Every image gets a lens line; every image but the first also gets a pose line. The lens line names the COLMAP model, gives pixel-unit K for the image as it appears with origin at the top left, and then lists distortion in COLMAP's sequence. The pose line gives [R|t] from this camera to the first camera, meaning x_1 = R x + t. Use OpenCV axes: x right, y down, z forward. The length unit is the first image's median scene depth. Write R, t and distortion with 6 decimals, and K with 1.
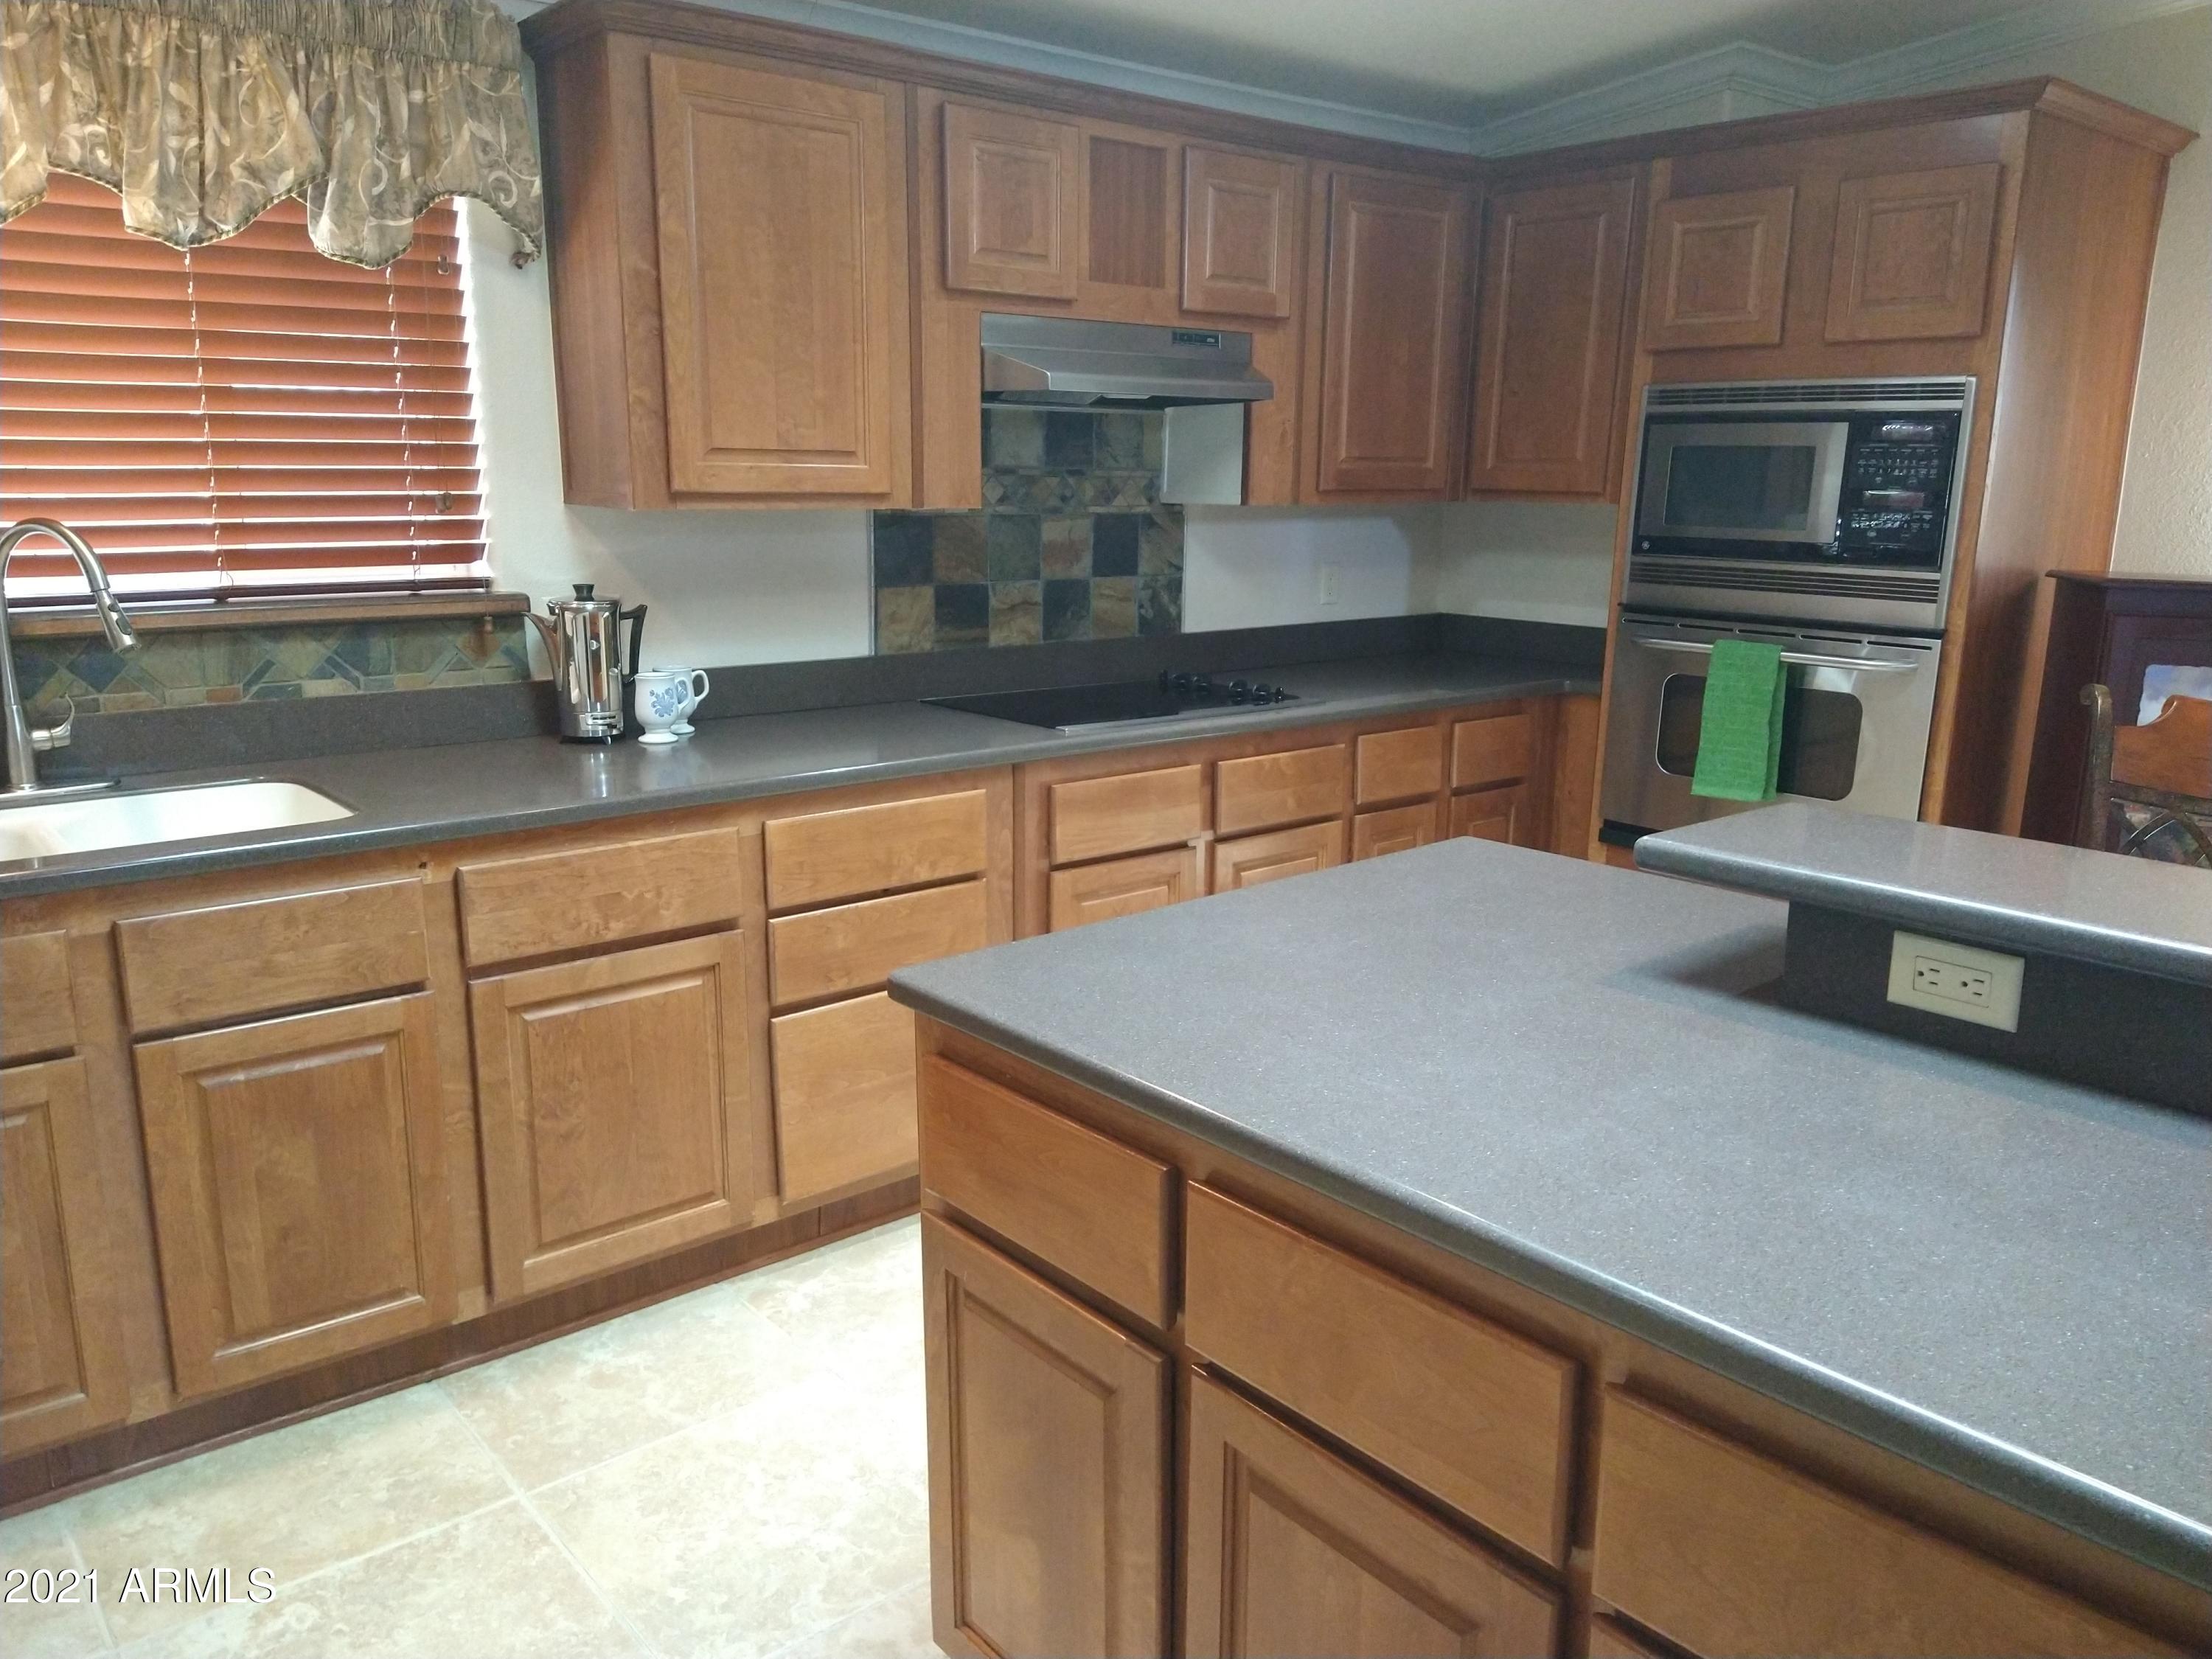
lens RADIAL K [[1650.9, 0, 1106.0], [0, 1650.9, 829.5], [0, 0, 1]] dist [0.112887, -0.163618]
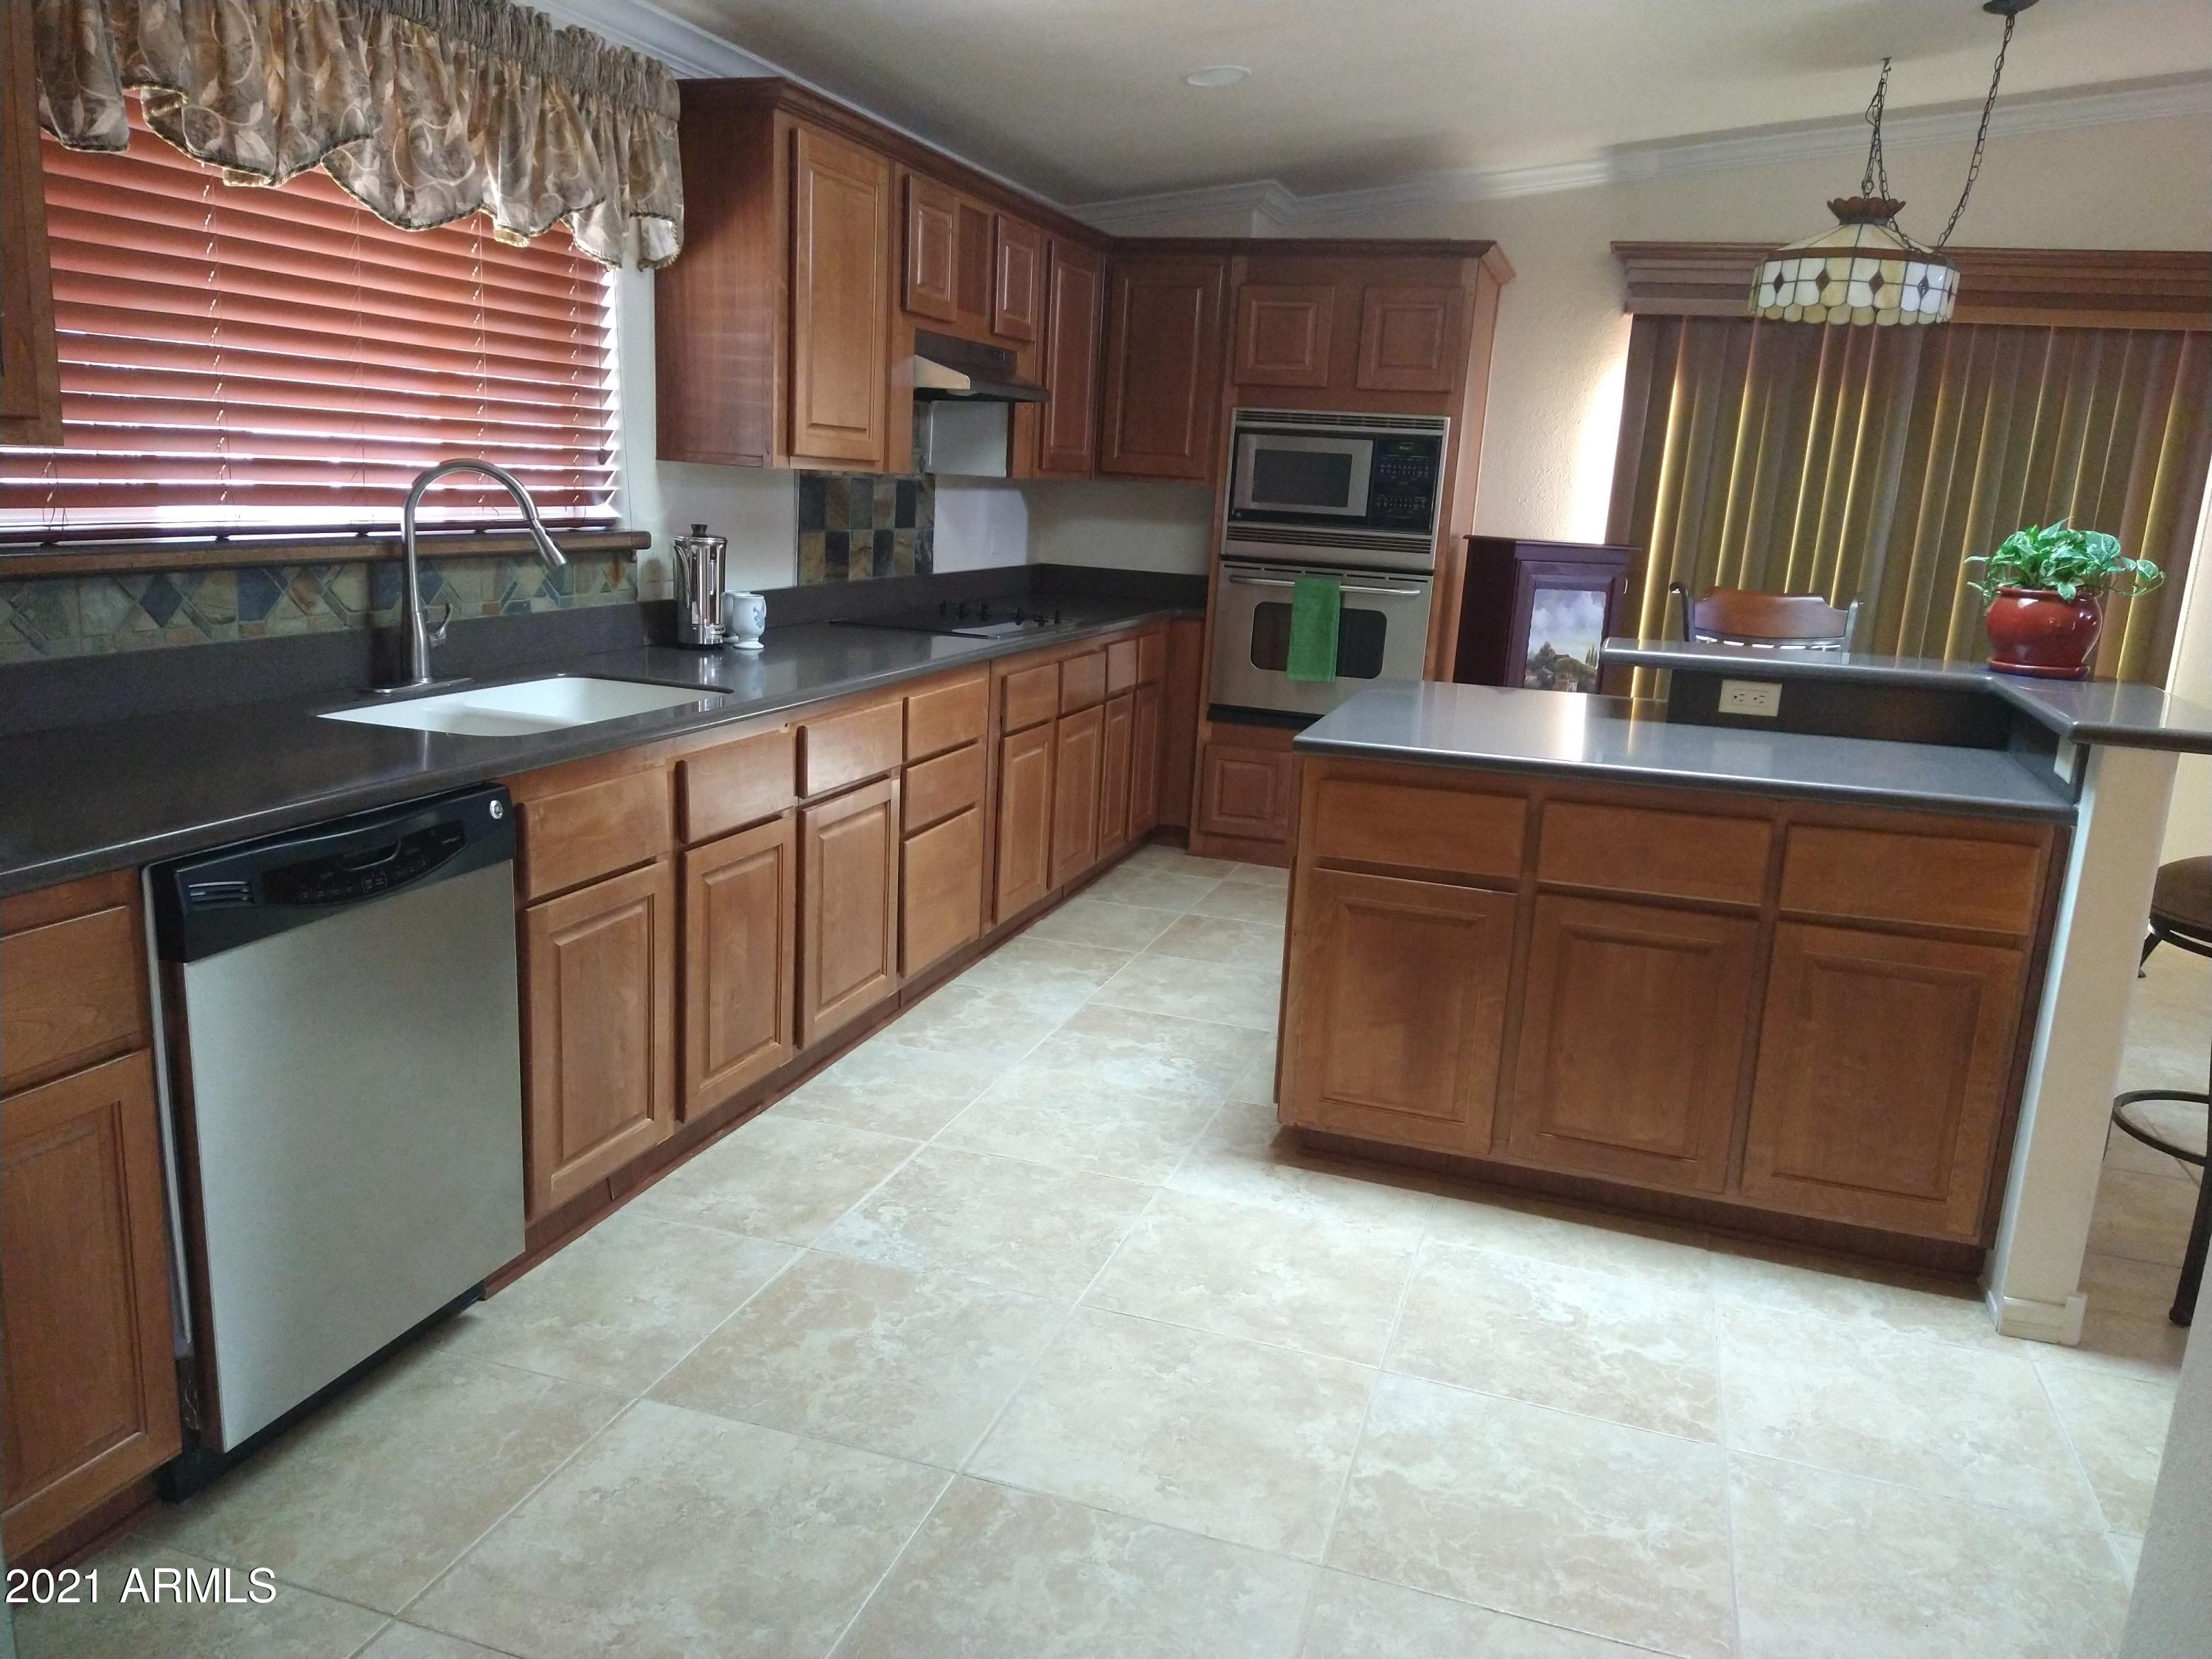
lens RADIAL K [[1650.9, 0, 1106.0], [0, 1650.9, 829.5], [0, 0, 1]] dist [0.112887, -0.163618]
pose [[0.848038, -0.077968, 0.524168, -0.845681], [0.070557, 0.996923, 0.034137, 0.074118], [-0.525217, 0.008034, 0.850930, -0.283704]]
